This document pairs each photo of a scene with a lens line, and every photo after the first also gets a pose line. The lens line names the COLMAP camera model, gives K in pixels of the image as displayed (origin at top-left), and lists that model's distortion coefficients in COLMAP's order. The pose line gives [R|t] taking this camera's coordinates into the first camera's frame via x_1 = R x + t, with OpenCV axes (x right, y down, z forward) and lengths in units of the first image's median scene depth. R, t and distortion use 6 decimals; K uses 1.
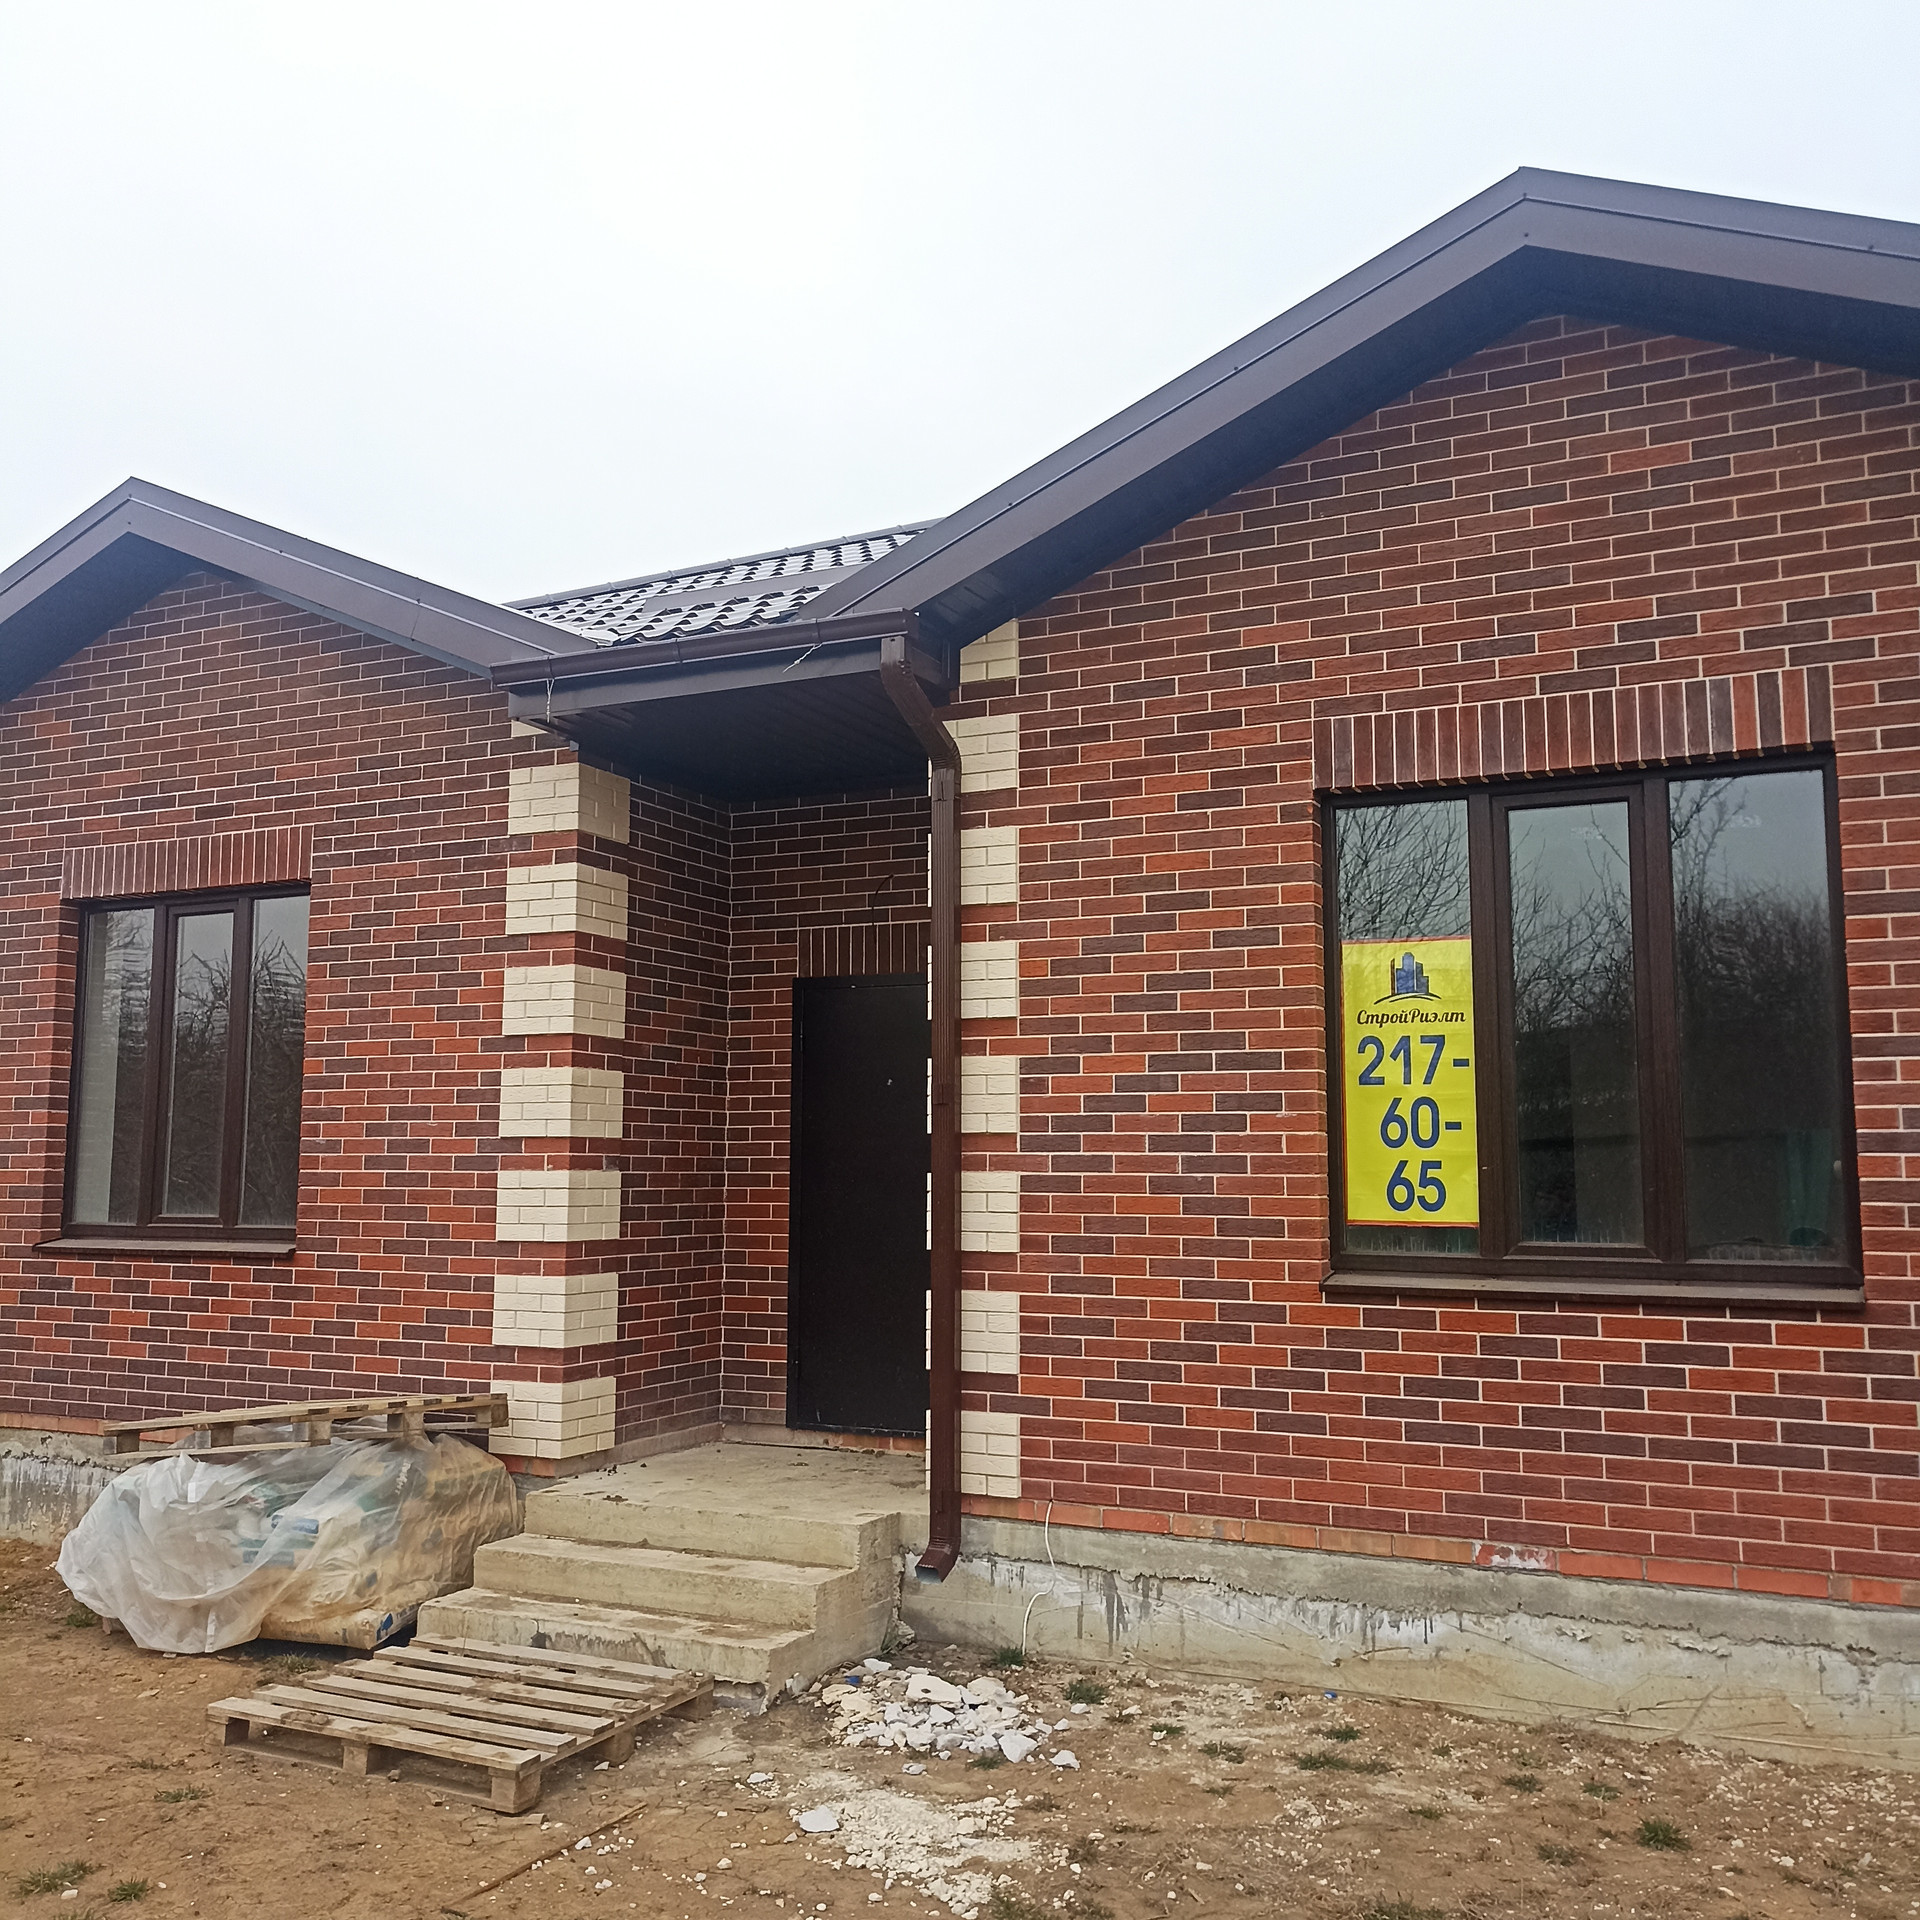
lens RADIAL K [[1855.2, 0, 961.9], [0, 1855.2, 949.4], [0, 0, 1]] dist [0.059583, -0.086619]
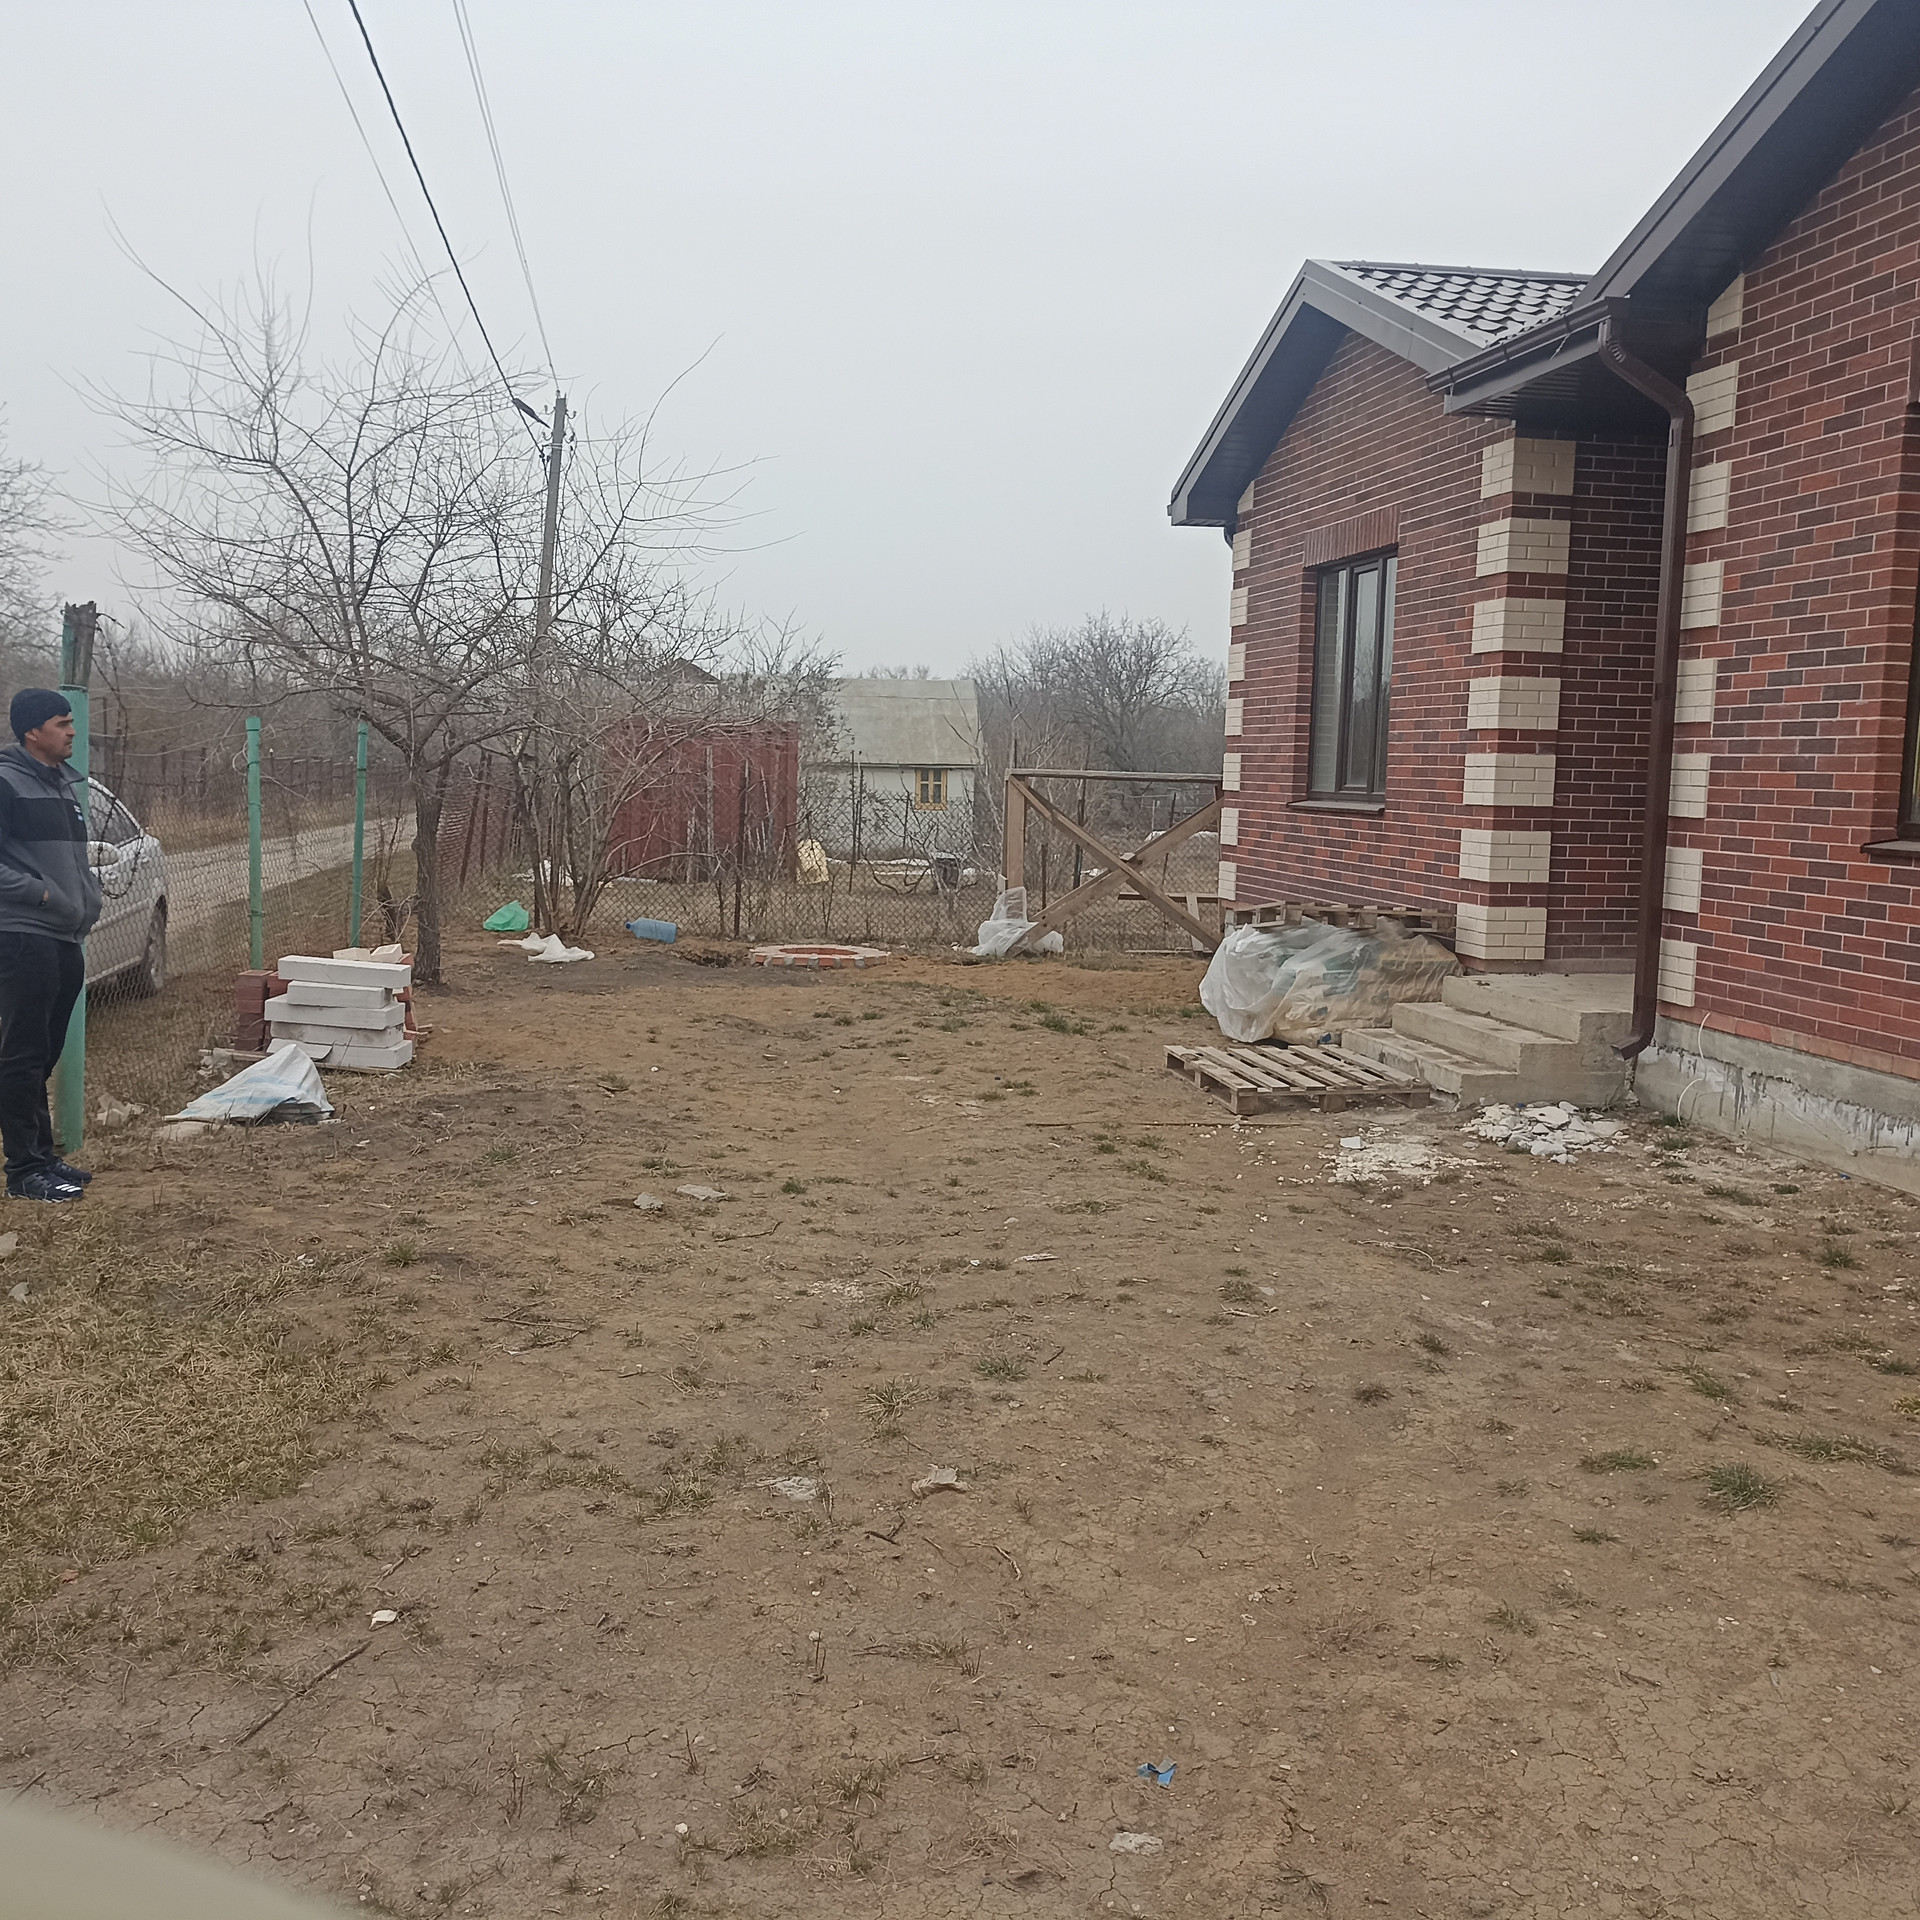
lens RADIAL K [[1855.2, 0, 961.9], [0, 1855.2, 949.4], [0, 0, 1]] dist [0.059583, -0.086619]
pose [[0.599766, 0.089935, -0.795105, 0.715202], [0.075261, 0.982918, 0.167950, 0.002312], [0.796628, -0.160571, 0.582752, -0.134205]]
